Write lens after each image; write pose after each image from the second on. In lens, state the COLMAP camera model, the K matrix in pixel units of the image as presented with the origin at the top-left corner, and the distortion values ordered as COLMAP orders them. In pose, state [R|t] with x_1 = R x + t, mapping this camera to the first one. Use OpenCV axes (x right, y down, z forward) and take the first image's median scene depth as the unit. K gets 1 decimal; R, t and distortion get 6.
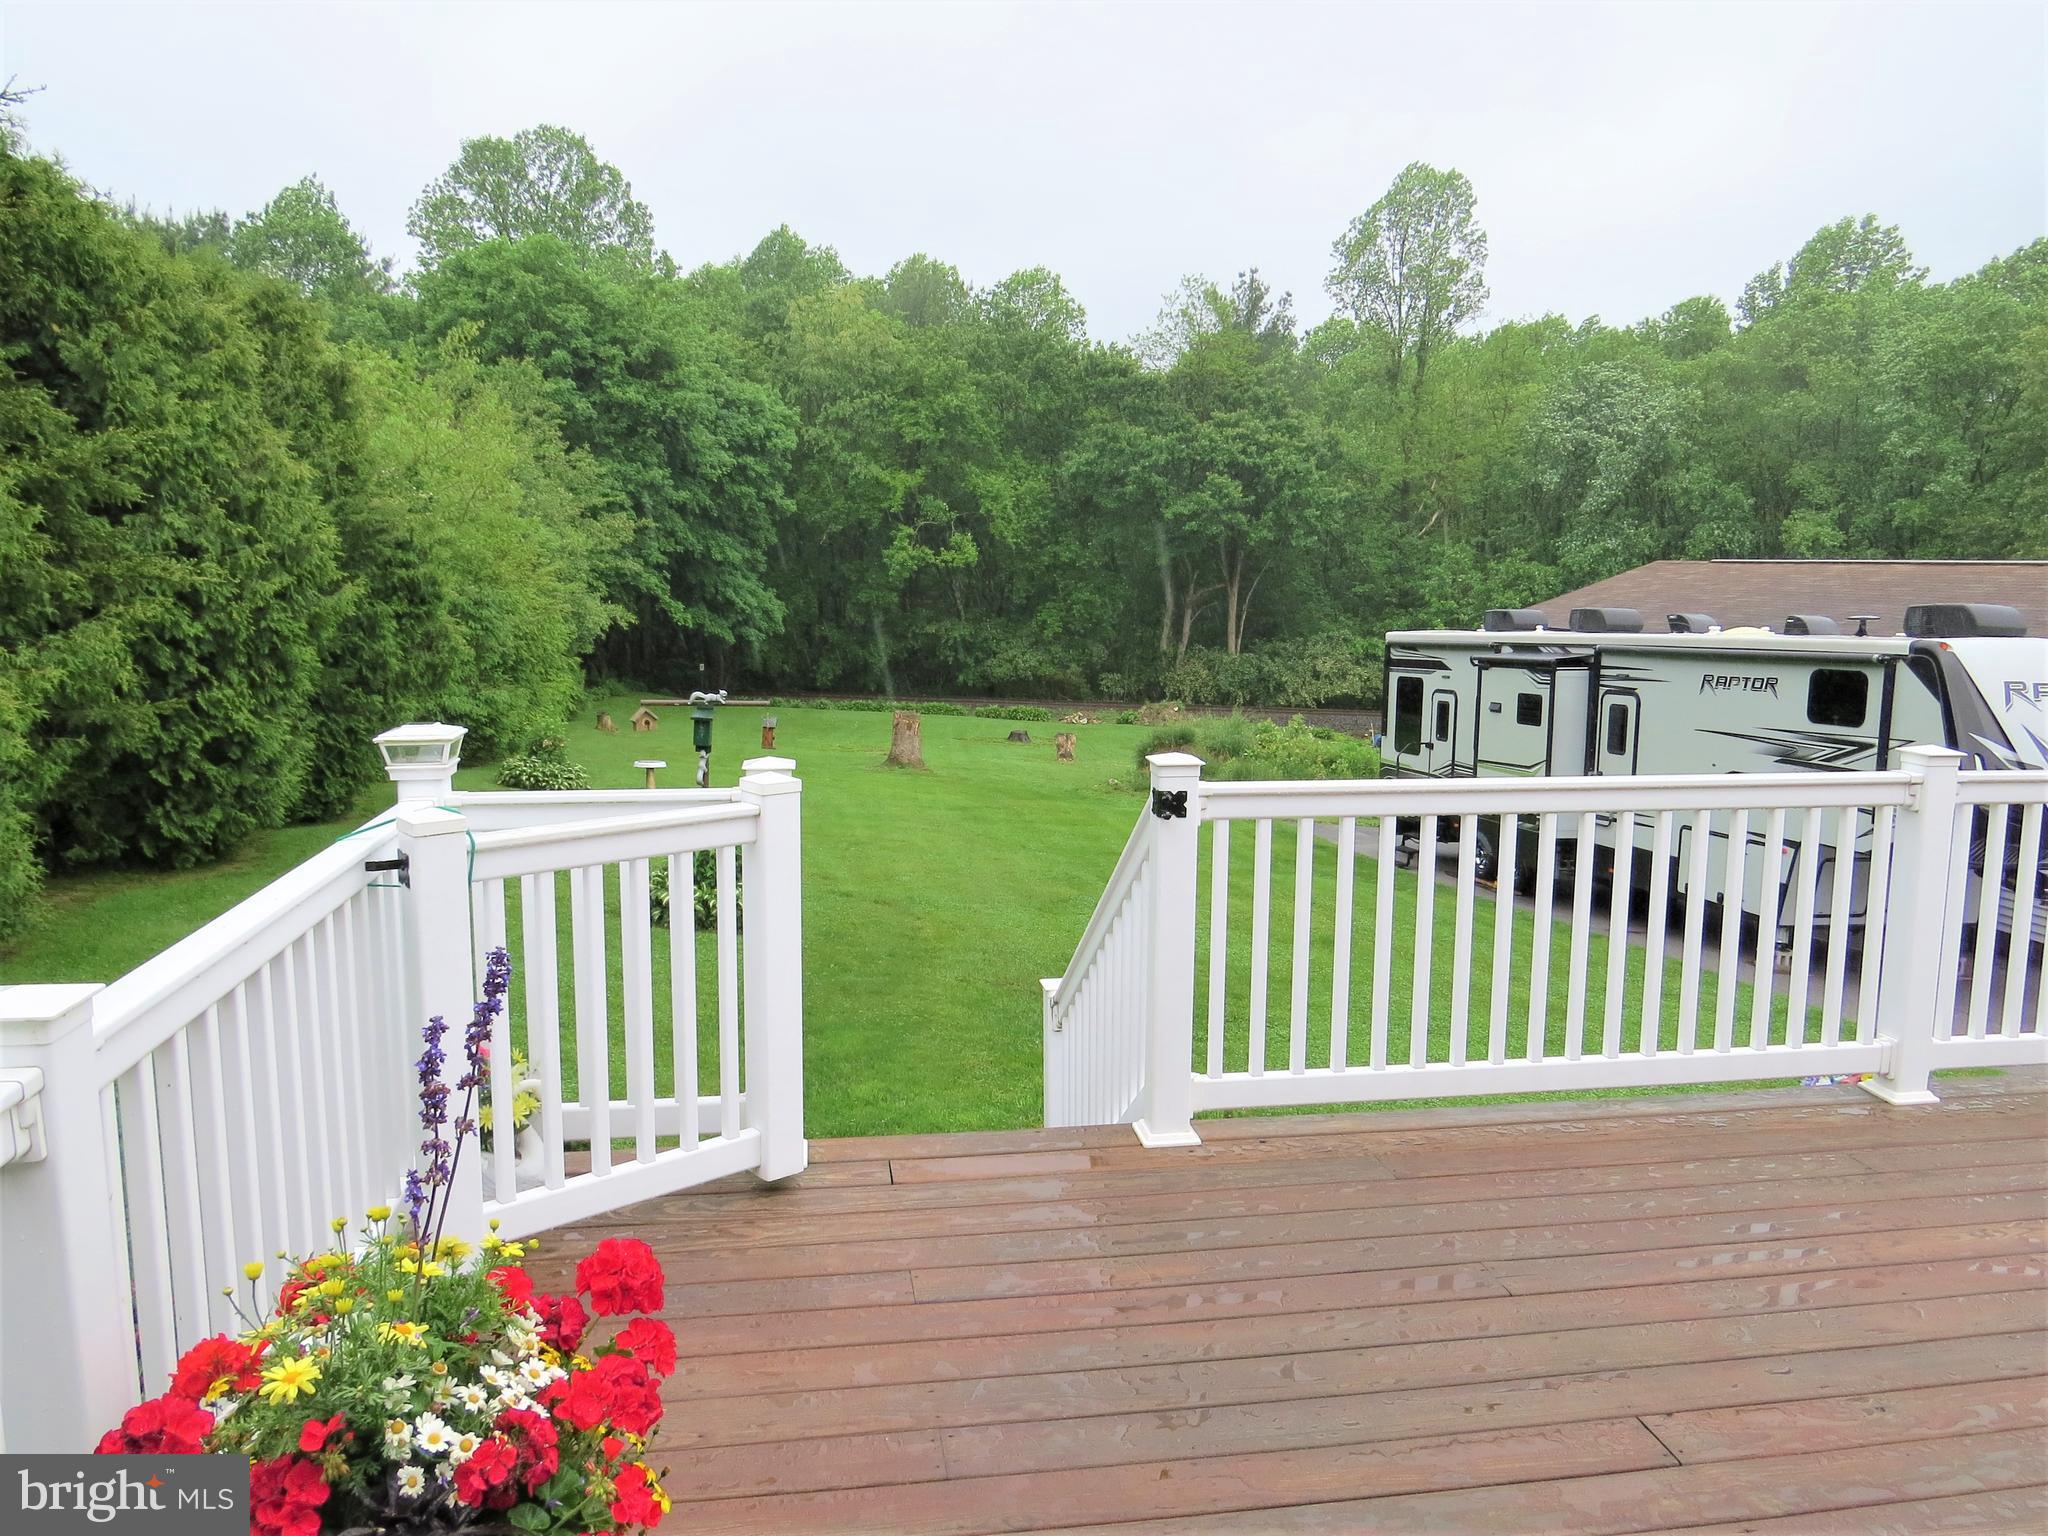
lens RADIAL K [[1465.5, 0, 1008.4], [0, 1465.5, 761.0], [0, 0, 1]] dist [0.000466, -0.009725]
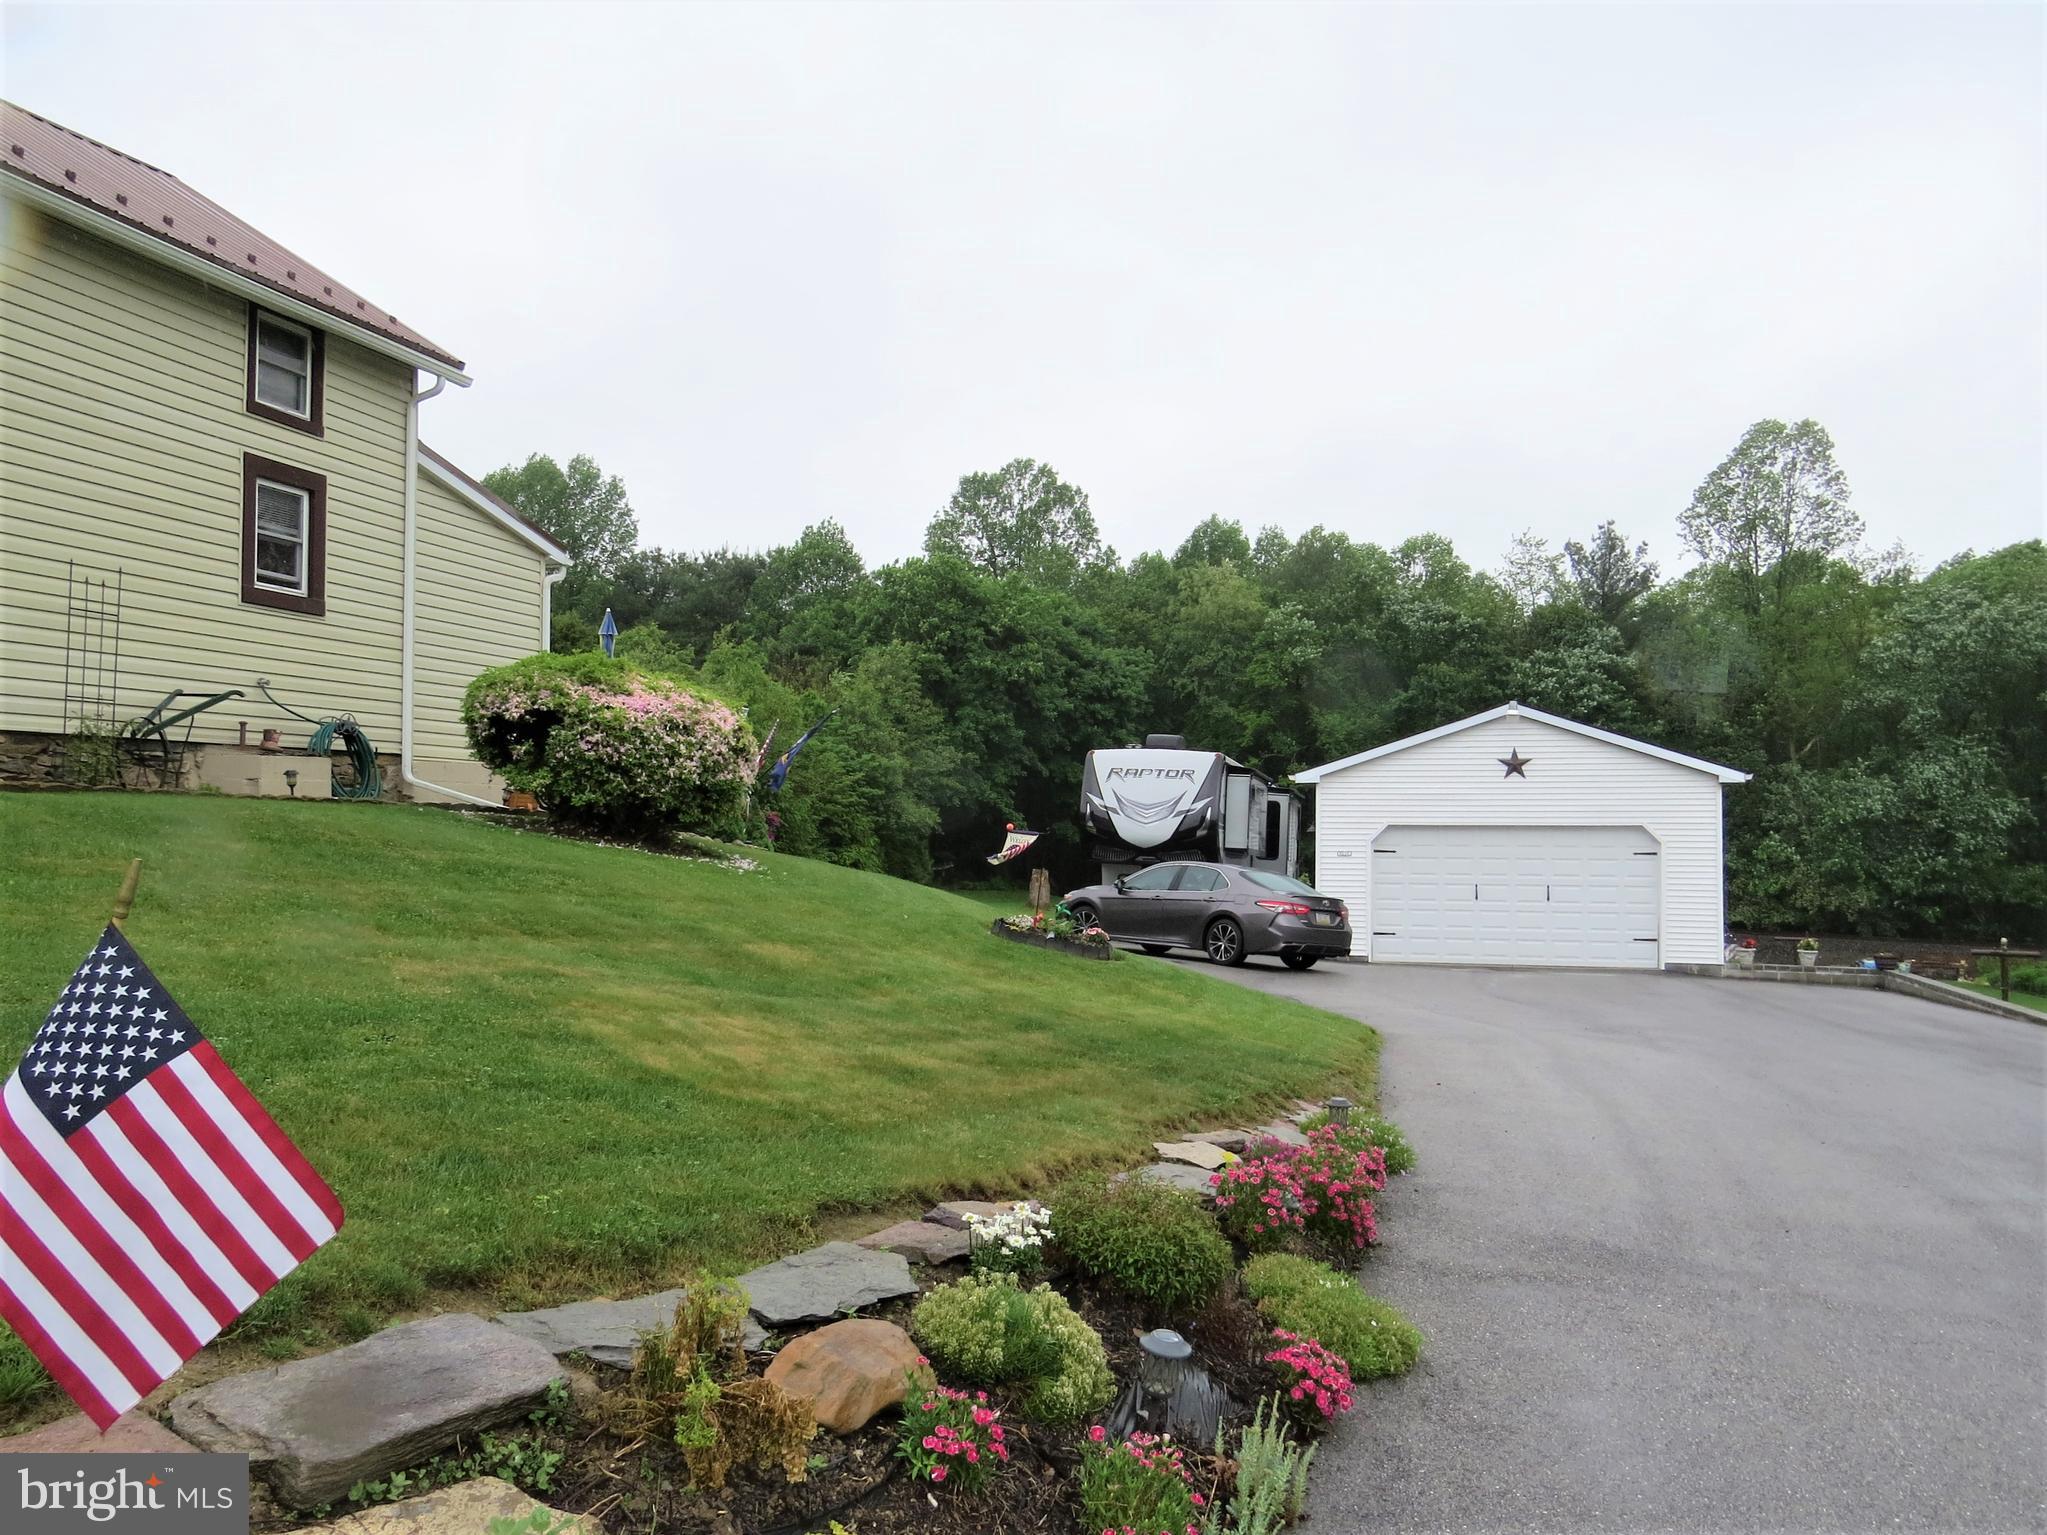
lens RADIAL K [[1564.0, 0, 1007.7], [0, 1564.0, 766.9], [0, 0, 1]] dist [-0.004440, -0.004691]
pose [[0.903405, -0.016185, -0.428482, 0.292145], [-0.058315, 0.985365, -0.160171, 0.060049], [0.424804, 0.169686, 0.889240, -0.204543]]
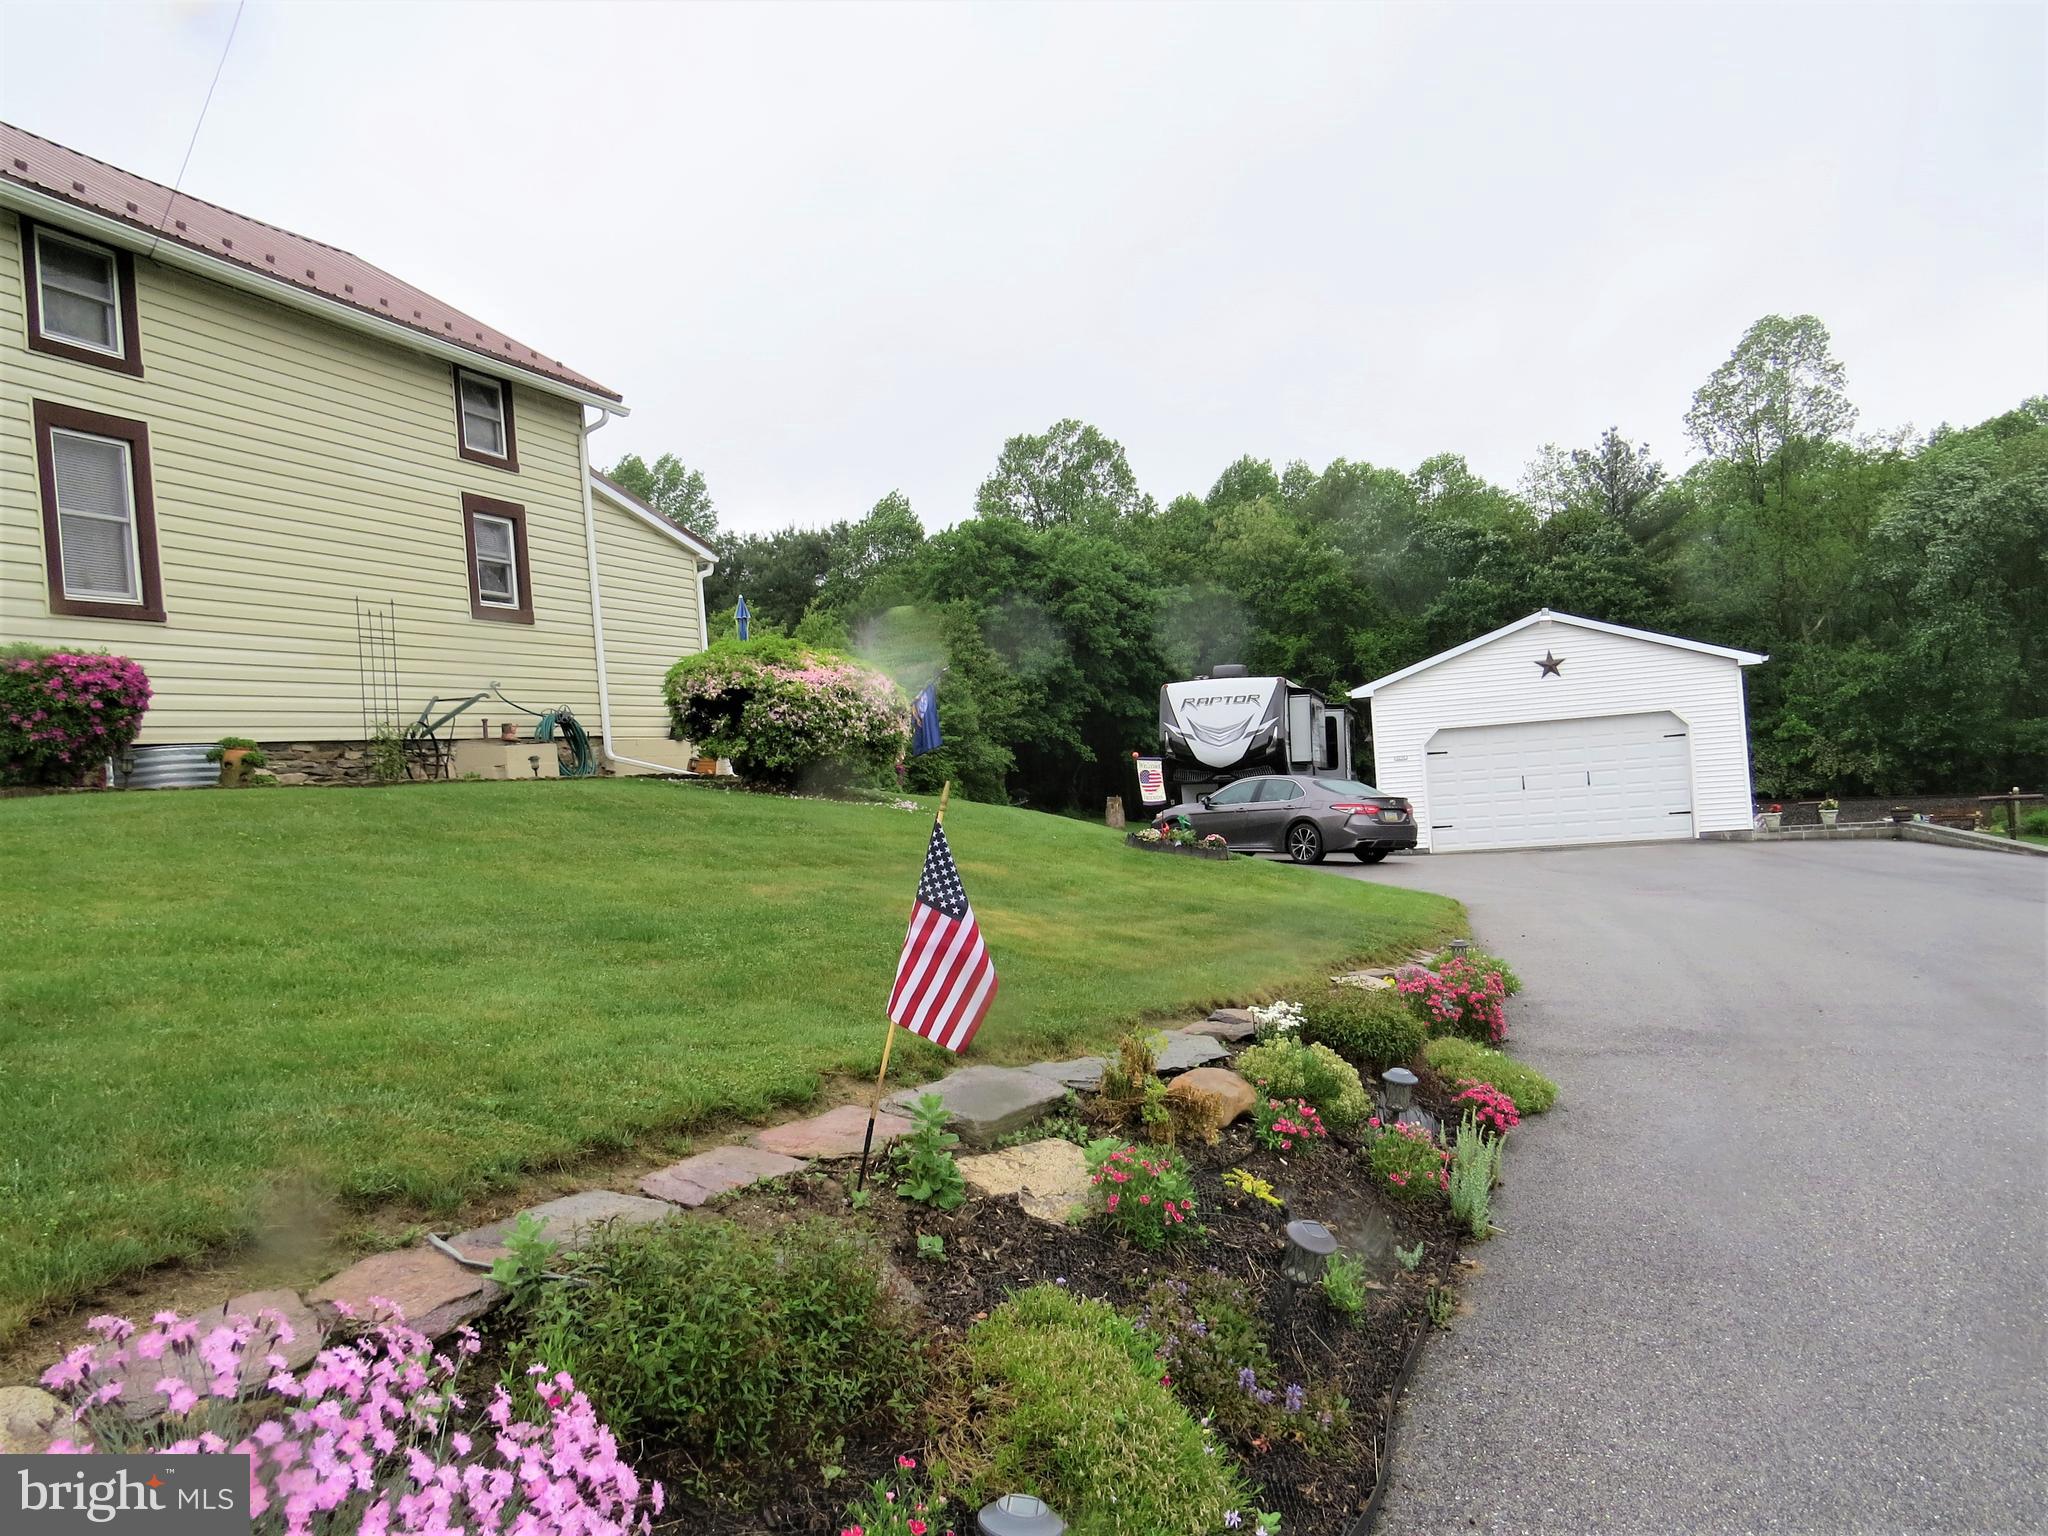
lens RADIAL K [[1465.5, 0, 1017.5], [0, 1465.5, 763.0], [0, 0, 1]] dist [0.000466, -0.009725]
pose [[0.886411, -0.073178, -0.457077, 0.291904], [0.018911, 0.992326, -0.122196, 0.063392], [0.462512, 0.099672, 0.880993, -0.227470]]
